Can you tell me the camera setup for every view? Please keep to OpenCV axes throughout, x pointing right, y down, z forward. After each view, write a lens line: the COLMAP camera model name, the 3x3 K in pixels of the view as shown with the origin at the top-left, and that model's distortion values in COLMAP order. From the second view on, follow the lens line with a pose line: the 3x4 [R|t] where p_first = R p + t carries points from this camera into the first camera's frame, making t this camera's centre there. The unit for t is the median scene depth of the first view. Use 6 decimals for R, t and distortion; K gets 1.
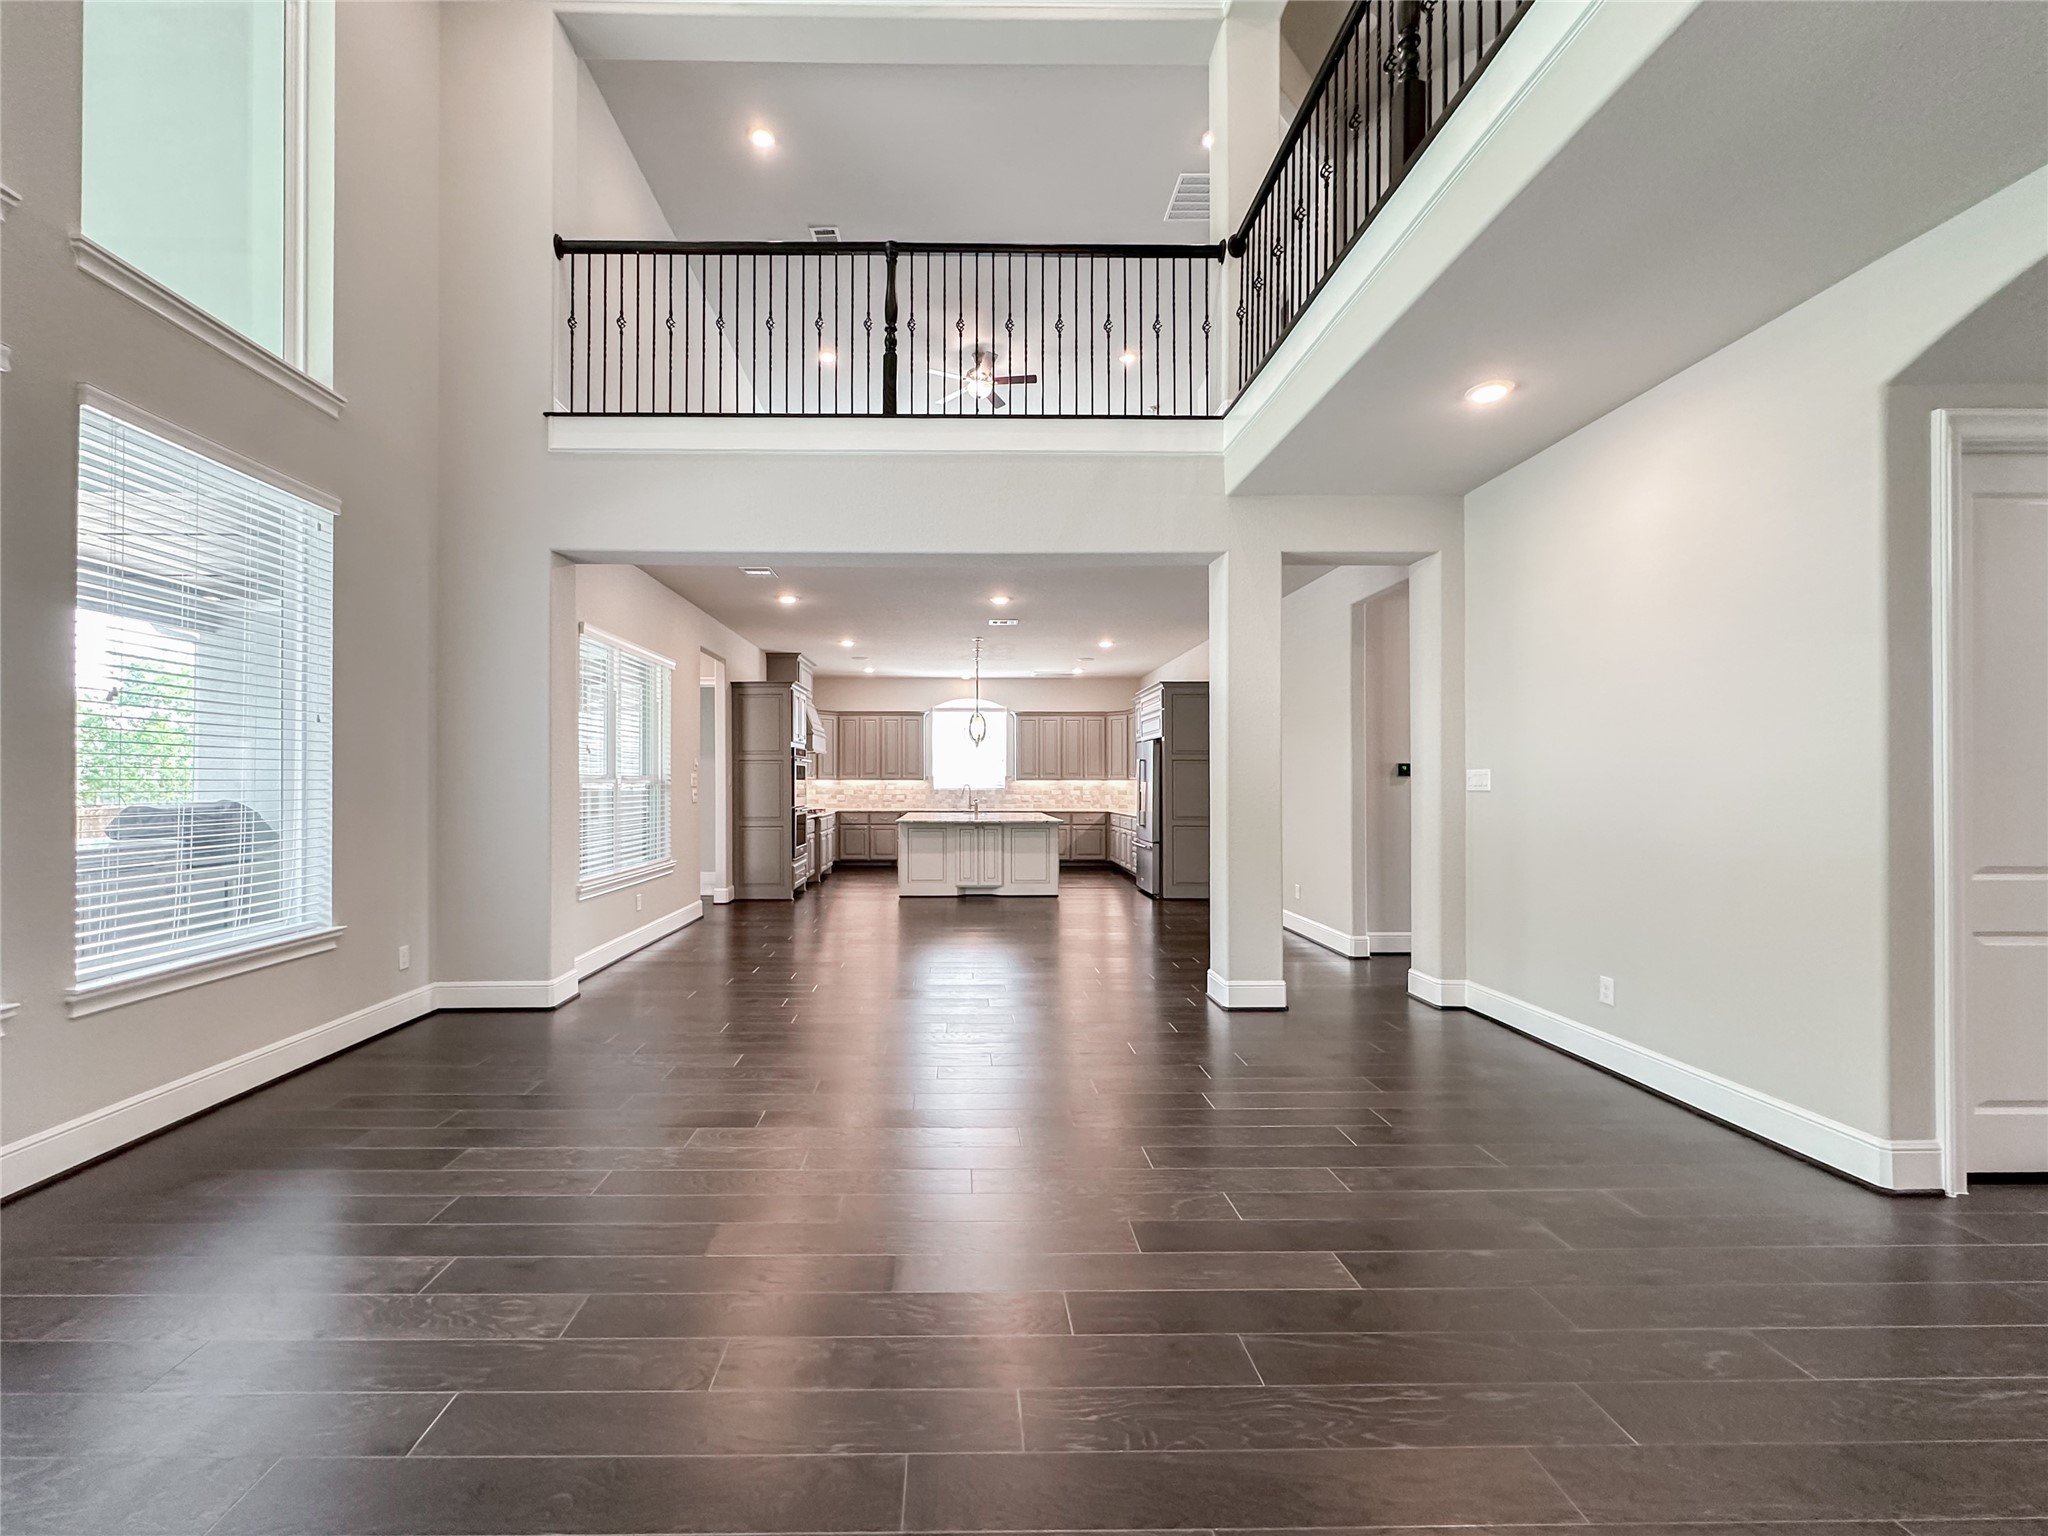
lens RADIAL K [[849.0, 0, 972.6], [0, 849.0, 768.5], [0, 0, 1]] dist [0.001291, 0.000075]
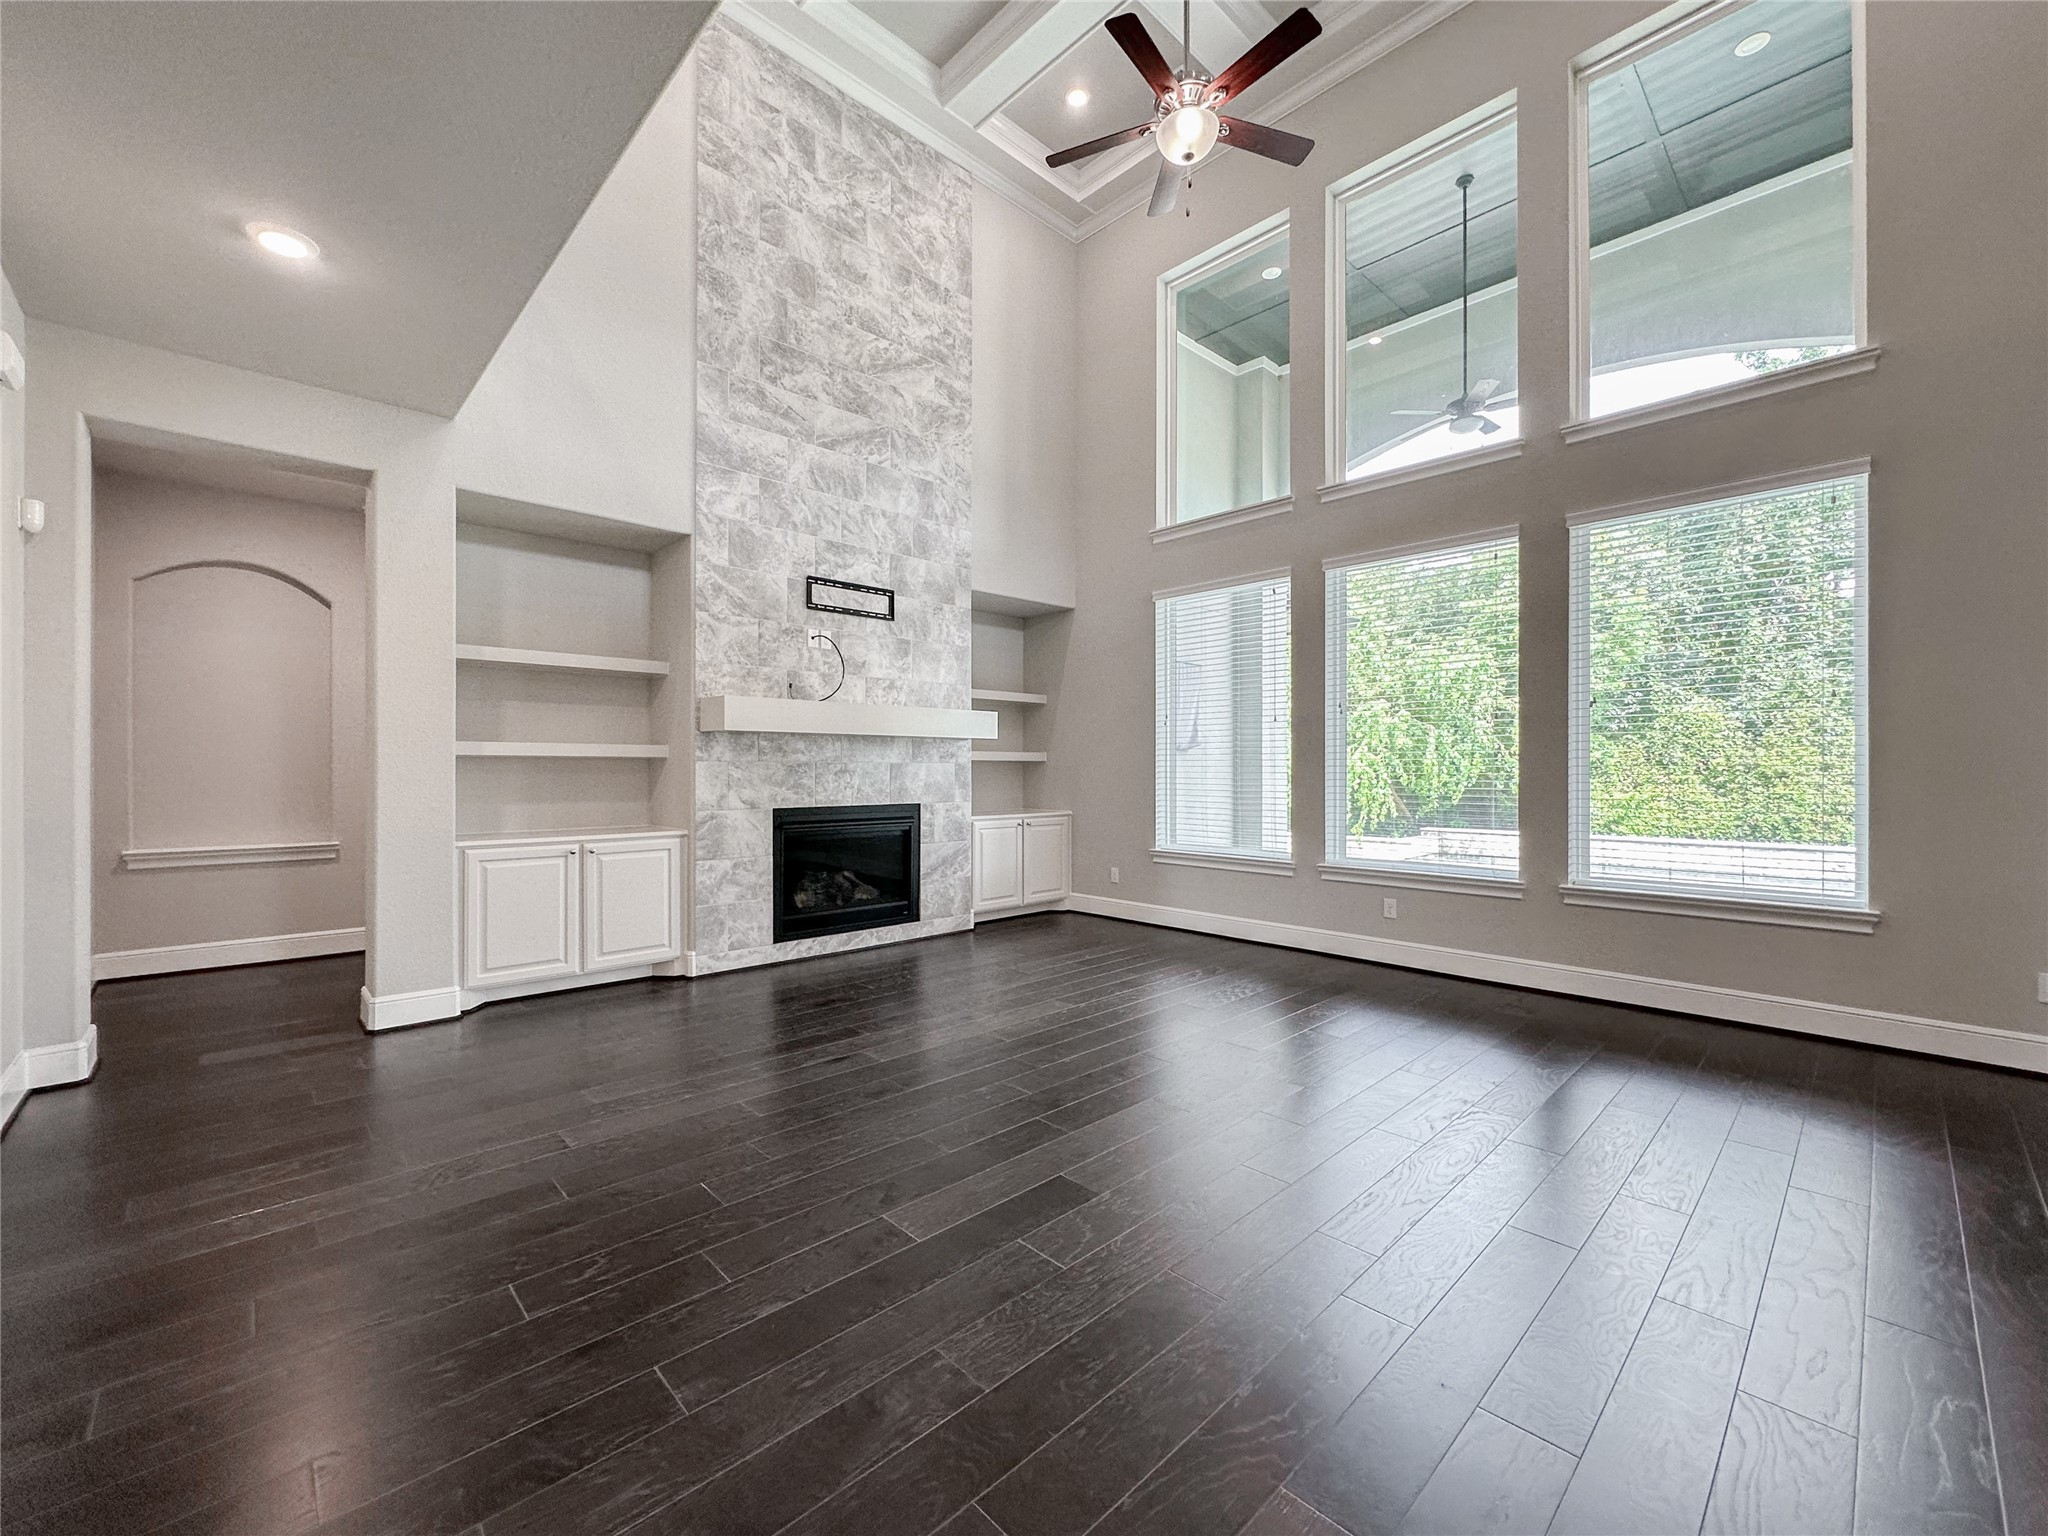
lens RADIAL K [[830.2, 0, 1024.0], [0, 830.2, 768.0], [0, 0, 1]] dist [-0.001277, -0.000056]
pose [[-0.735339, -0.004923, -0.677682, 0.583359], [0.008365, 0.999832, -0.016340, 0.037733], [0.677648, -0.017684, -0.735174, 1.069023]]
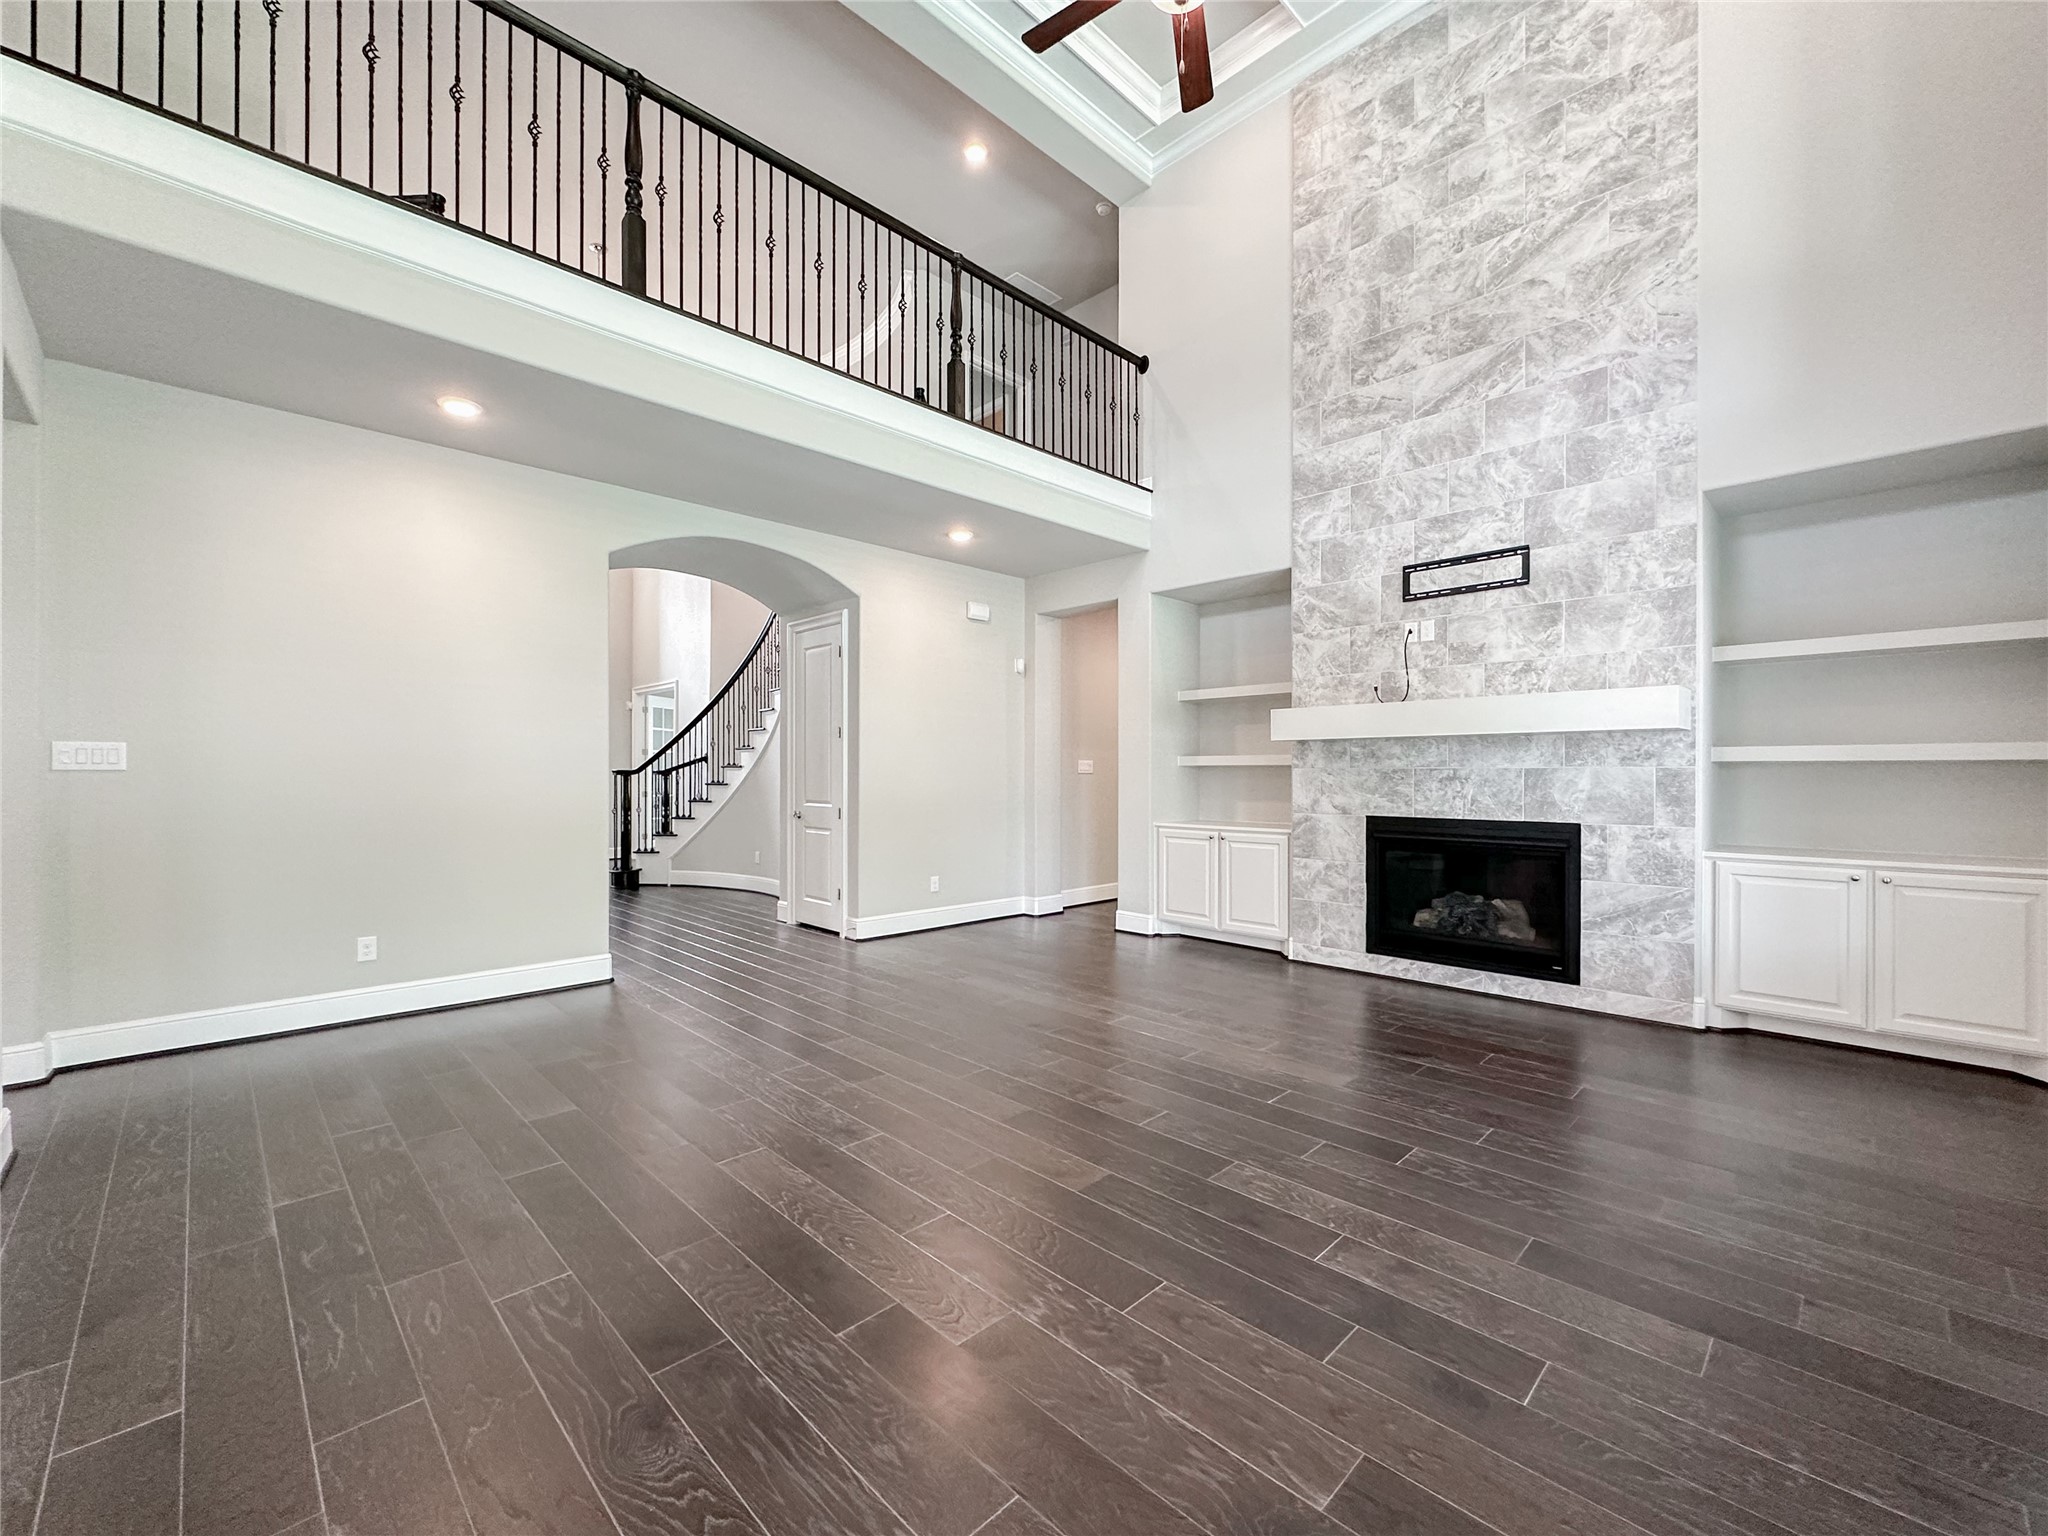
lens RADIAL K [[851.7, 0, 1024.0], [0, 851.7, 768.0], [0, 0, 1]] dist [0.002038, -0.000071]
pose [[-0.687834, -0.000271, 0.725868, -0.643210], [-0.013836, 0.999823, -0.012738, 0.027023], [-0.725736, -0.018805, -0.687716, 1.136156]]
